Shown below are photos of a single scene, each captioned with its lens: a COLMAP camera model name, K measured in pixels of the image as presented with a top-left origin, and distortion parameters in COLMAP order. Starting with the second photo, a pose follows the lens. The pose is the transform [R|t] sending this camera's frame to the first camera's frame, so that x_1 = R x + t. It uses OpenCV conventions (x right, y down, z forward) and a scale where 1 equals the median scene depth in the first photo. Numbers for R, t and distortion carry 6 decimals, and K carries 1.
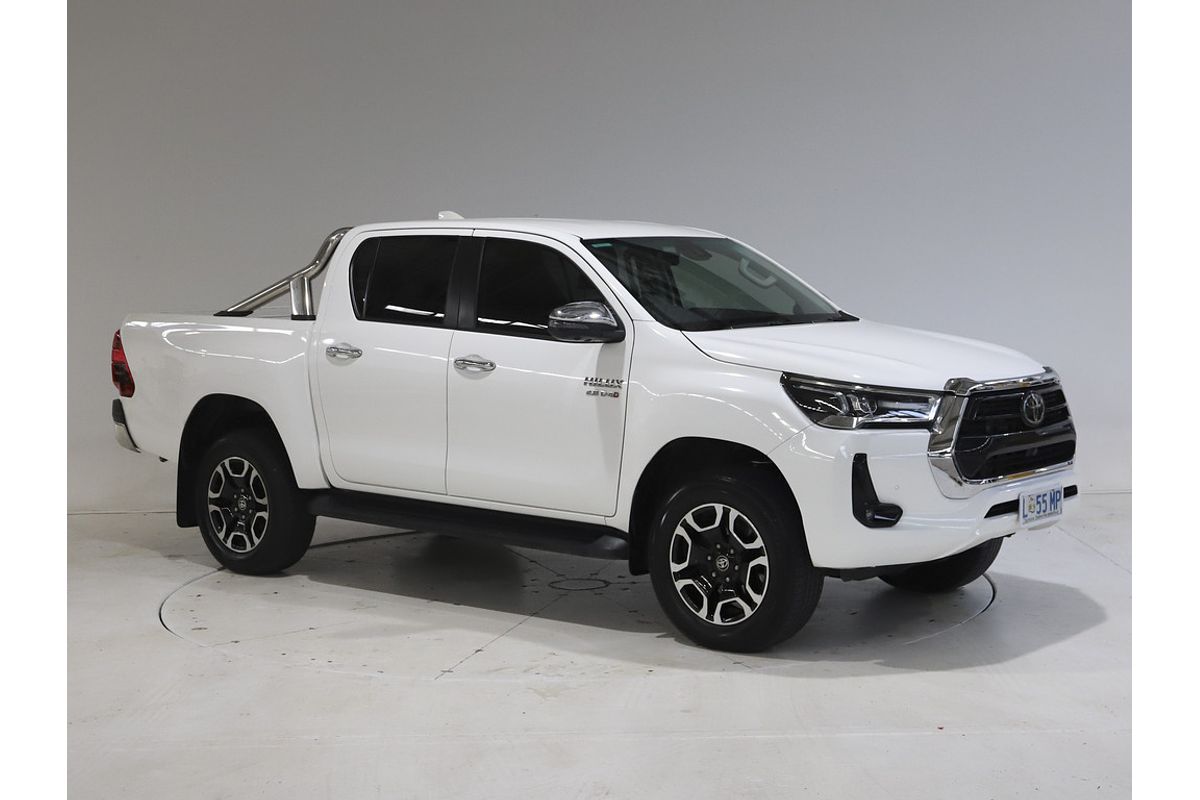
lens RADIAL K [[1658.5, 0, 603.9], [0, 1658.5, 407.0], [0, 0, 1]] dist [0.180953, 0.000000]
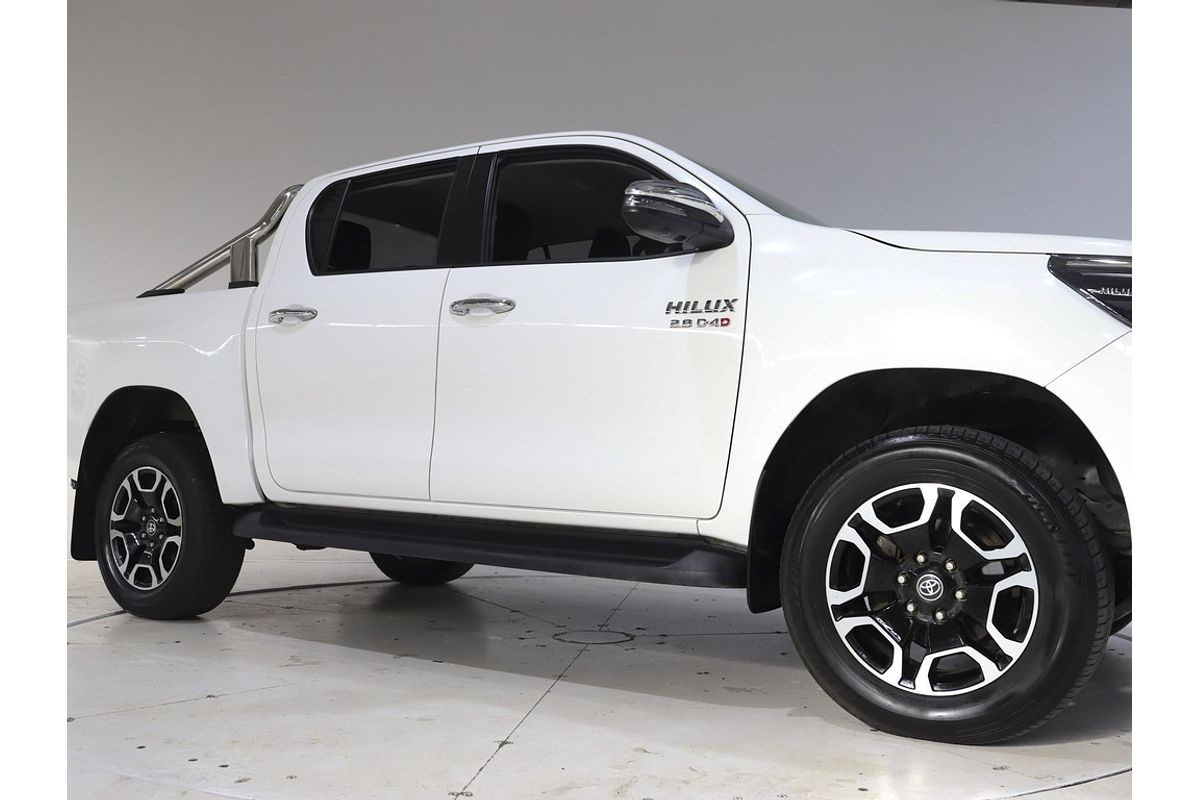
lens RADIAL K [[1008.5, 0, 595.7], [0, 1008.5, 409.8], [0, 0, 1]] dist [-0.040512, 0.034839]
pose [[0.991719, 0.035516, 0.123414, -0.083340], [-0.018552, 0.990537, -0.135983, 0.075104], [-0.127076, 0.132568, 0.982994, 0.603175]]
